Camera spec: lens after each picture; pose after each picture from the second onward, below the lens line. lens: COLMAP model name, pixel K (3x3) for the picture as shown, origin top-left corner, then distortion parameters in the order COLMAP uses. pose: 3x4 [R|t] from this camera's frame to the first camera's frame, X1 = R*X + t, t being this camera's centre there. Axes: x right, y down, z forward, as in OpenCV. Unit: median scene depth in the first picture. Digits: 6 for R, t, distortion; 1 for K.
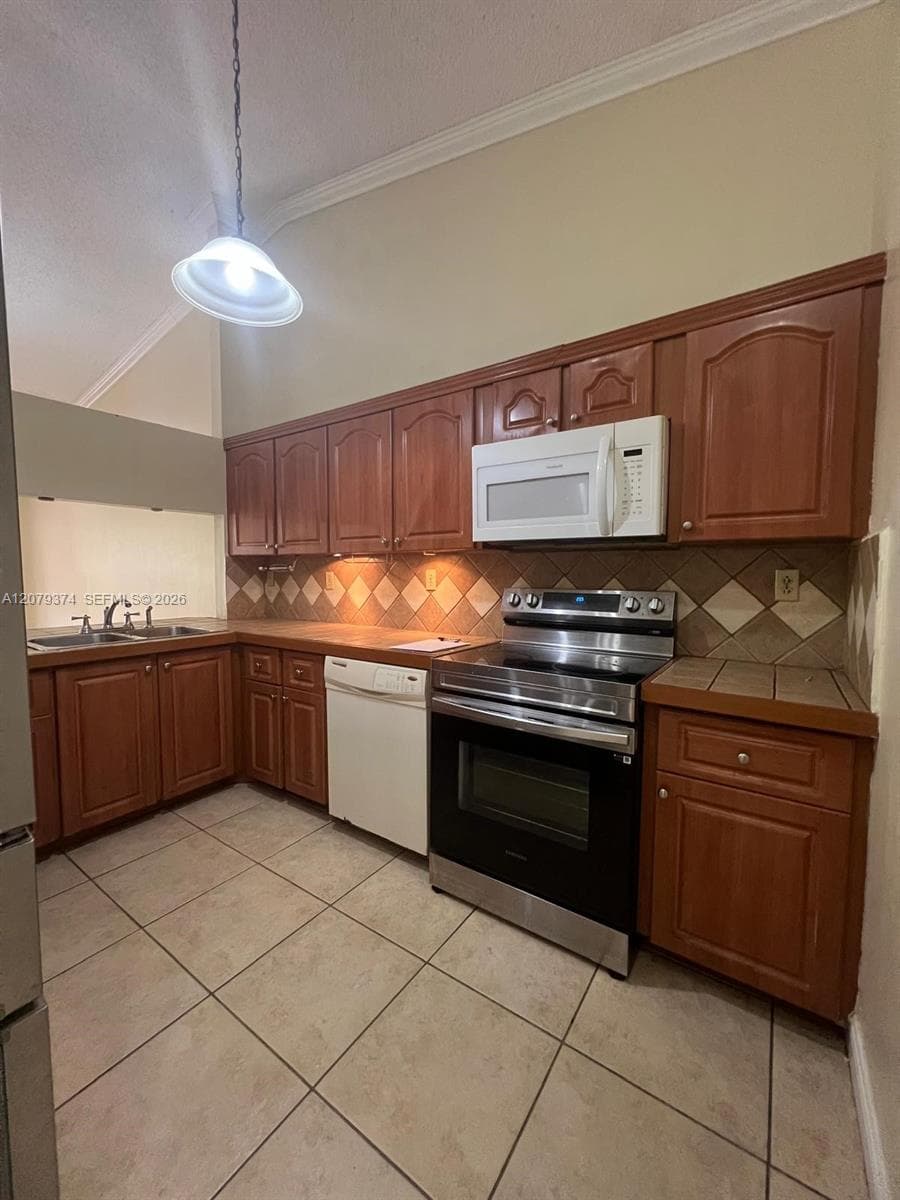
lens RADIAL K [[478.9, 0, 448.2], [0, 478.9, 600.3], [0, 0, 1]] dist [-0.000569, 0.000850]
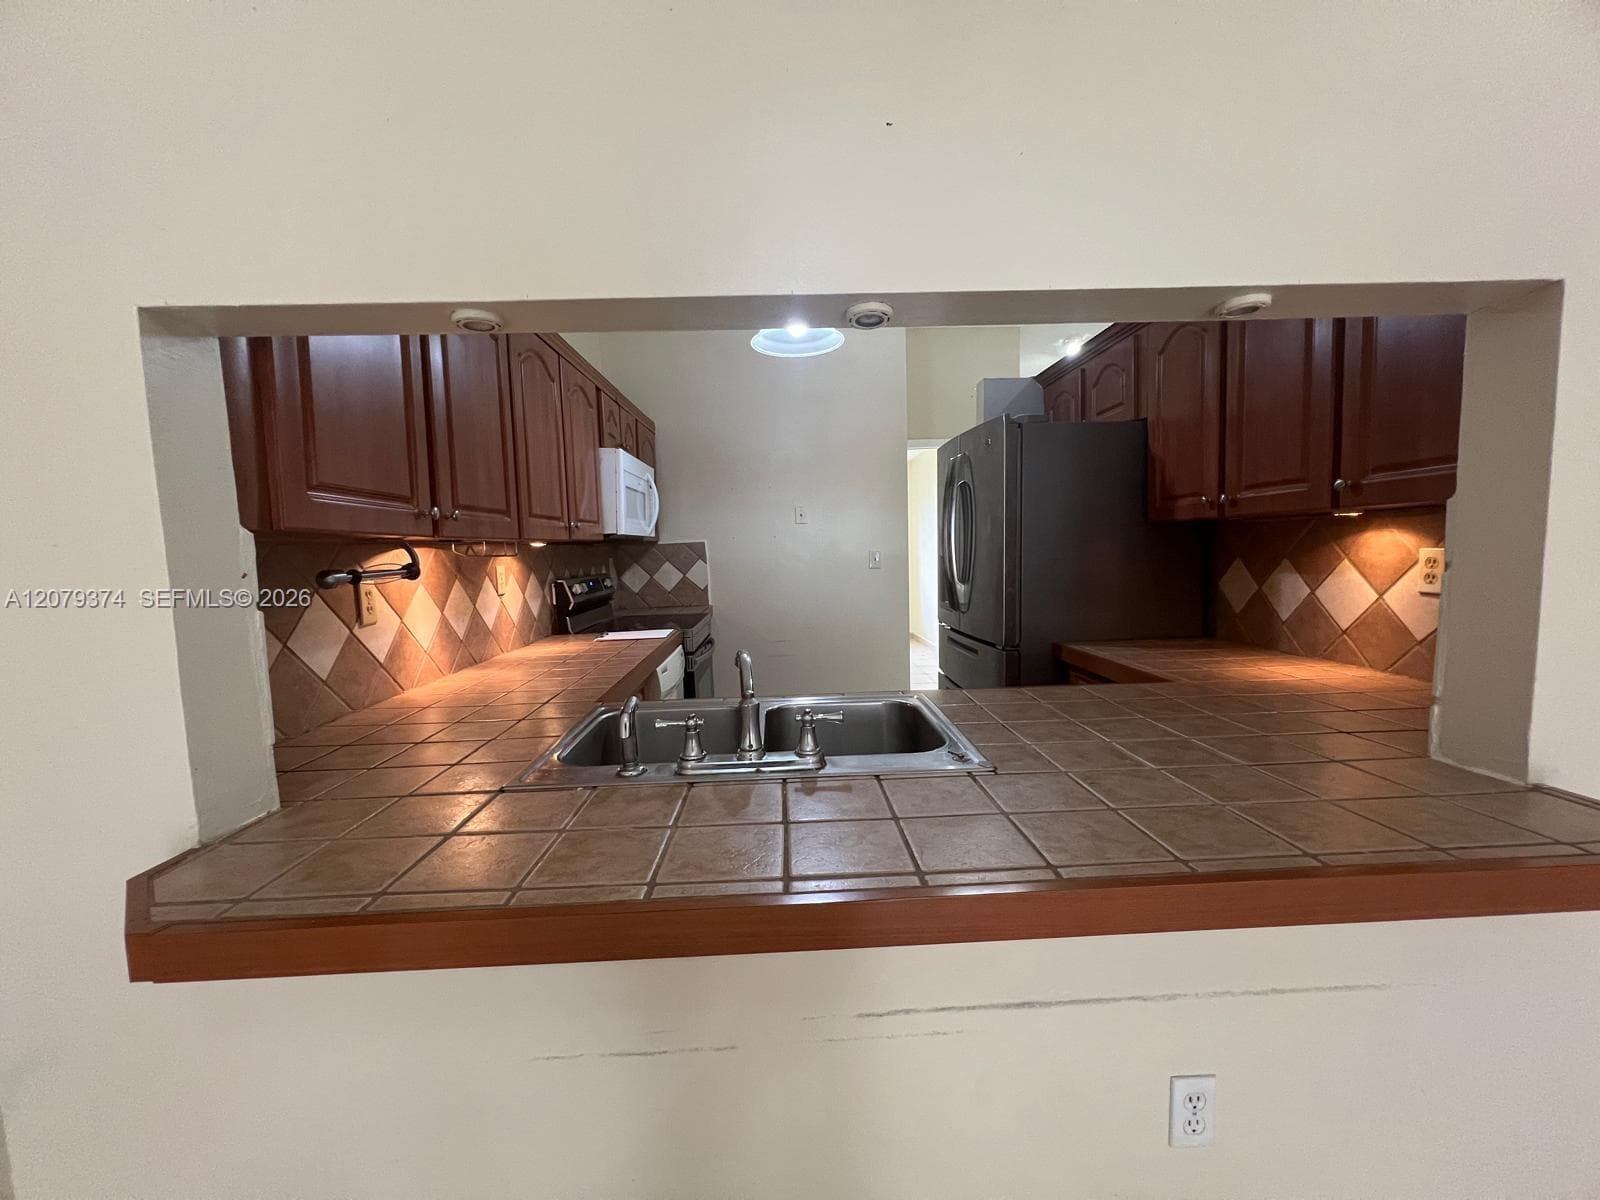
lens RADIAL K [[638.5, 0, 798.9], [0, 638.5, 601.6], [0, 0, 1]] dist [-0.000569, 0.000850]
pose [[-0.599816, -0.057154, 0.798094, -1.146926], [0.075975, 0.988871, 0.127916, -0.107662], [-0.796523, 0.137362, -0.588798, 1.297097]]
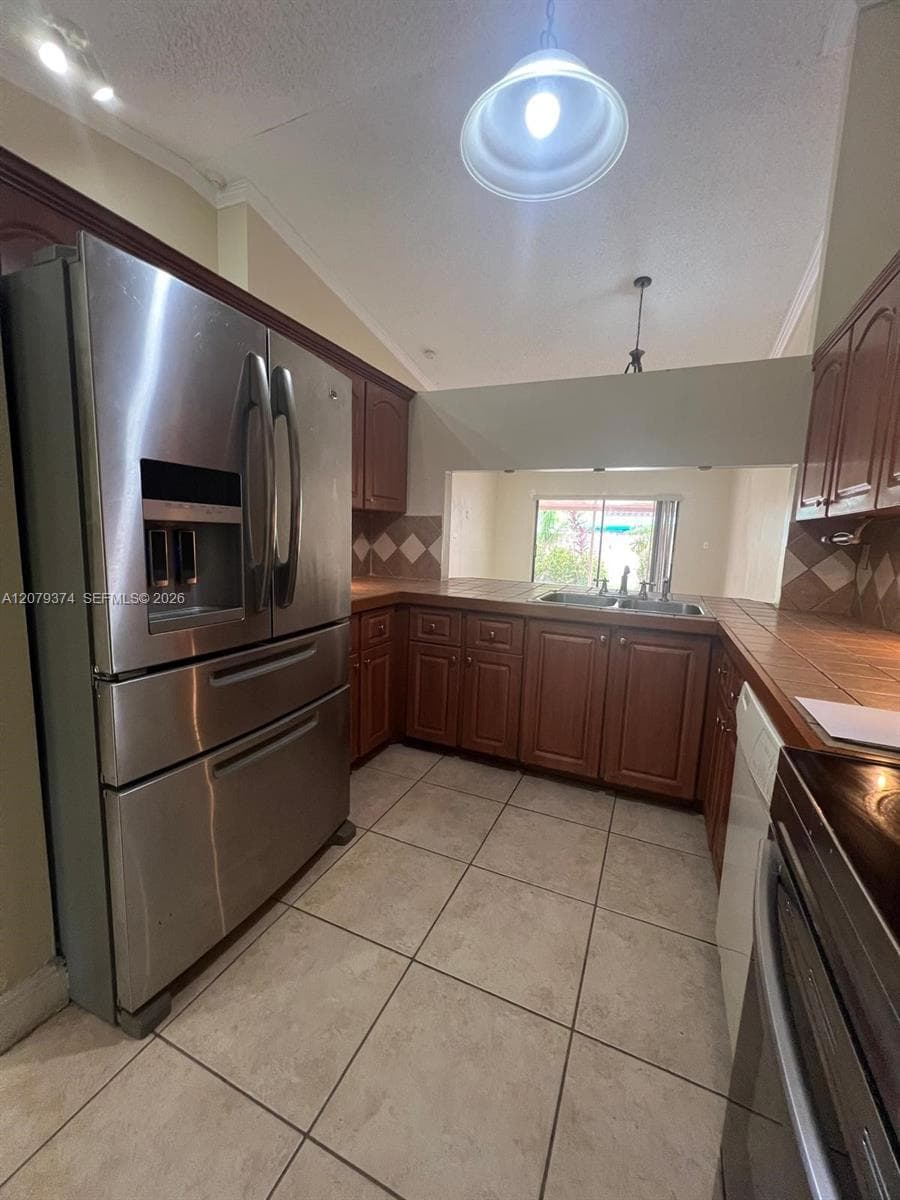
lens RADIAL K [[478.9, 0, 448.2], [0, 478.9, 600.3], [0, 0, 1]] dist [-0.000569, 0.000850]
pose [[0.186806, 0.139091, -0.972501, 0.214320], [-0.093657, 0.987939, 0.123309, -0.021561], [0.977922, 0.068047, 0.197579, 0.471355]]
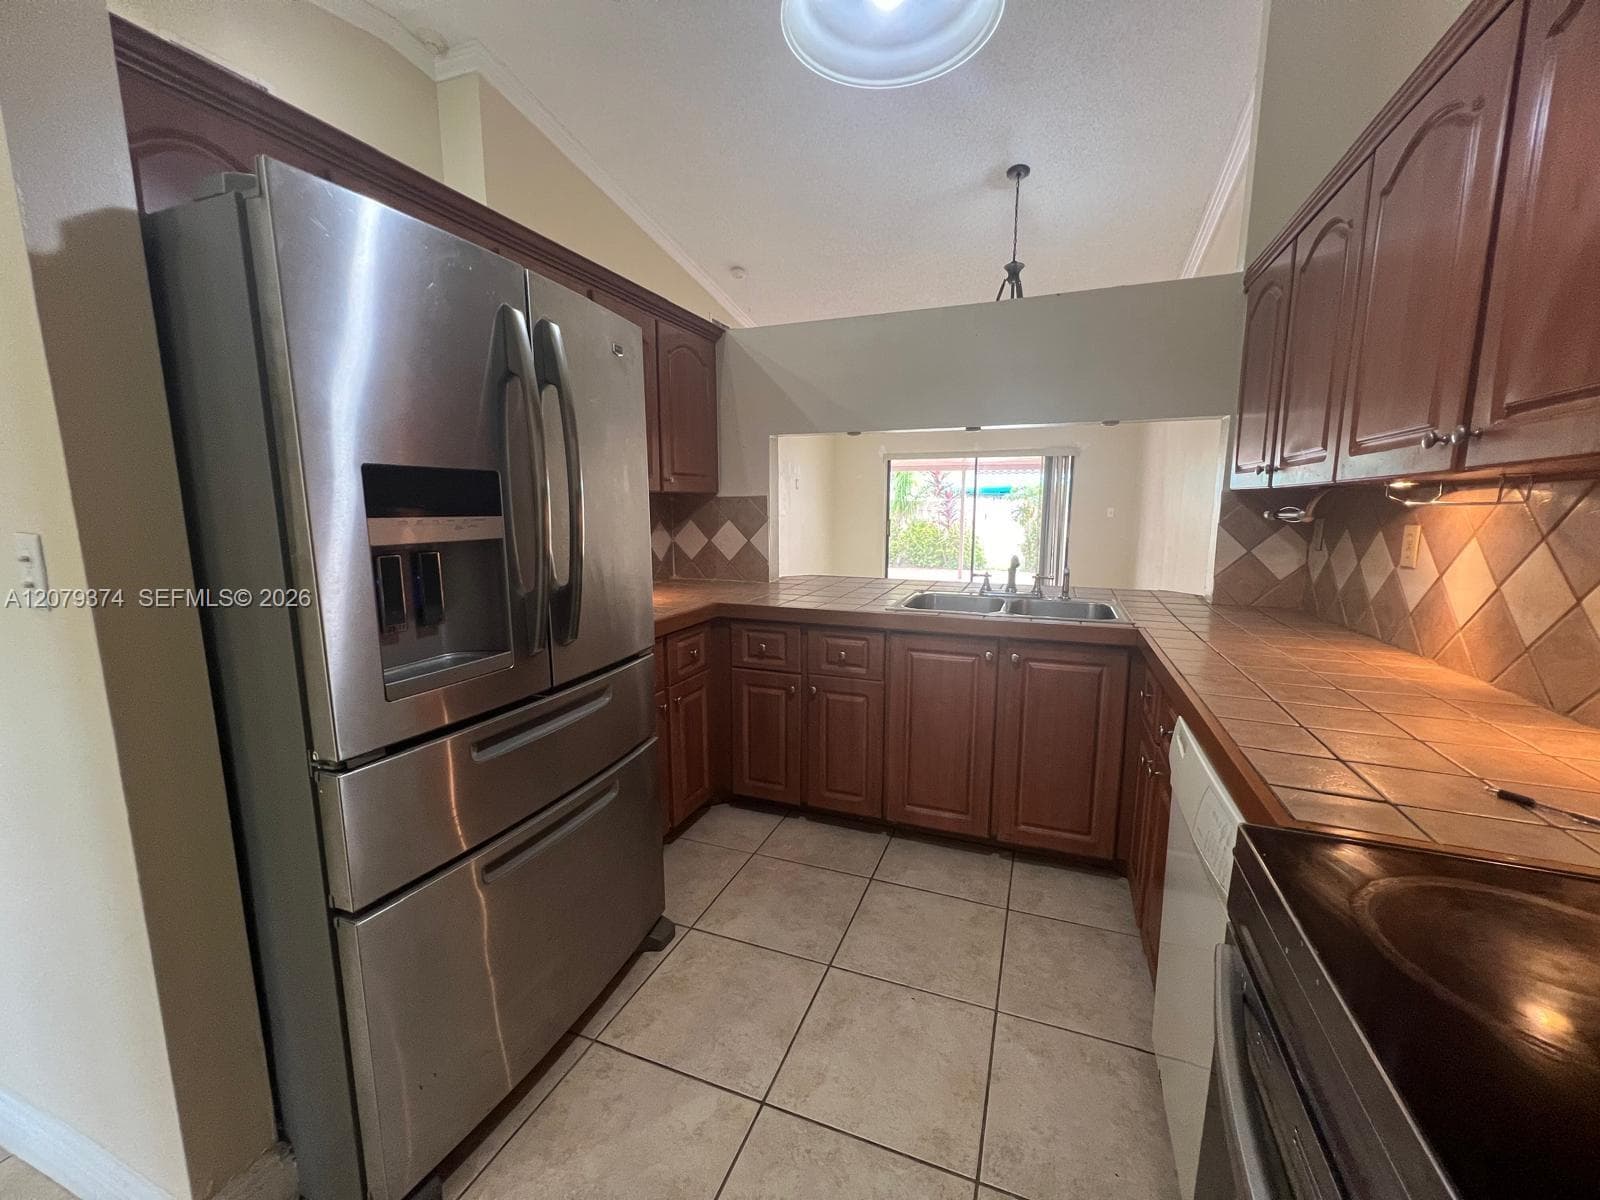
lens RADIAL K [[638.5, 0, 800.5], [0, 638.5, 603.4], [0, 0, 1]] dist [0.000798, 0.000031]
pose [[0.232686, 0.144966, -0.961687, 0.207373], [-0.054877, 0.989210, 0.135838, -0.049028], [0.971003, 0.021167, 0.238130, 0.458859]]
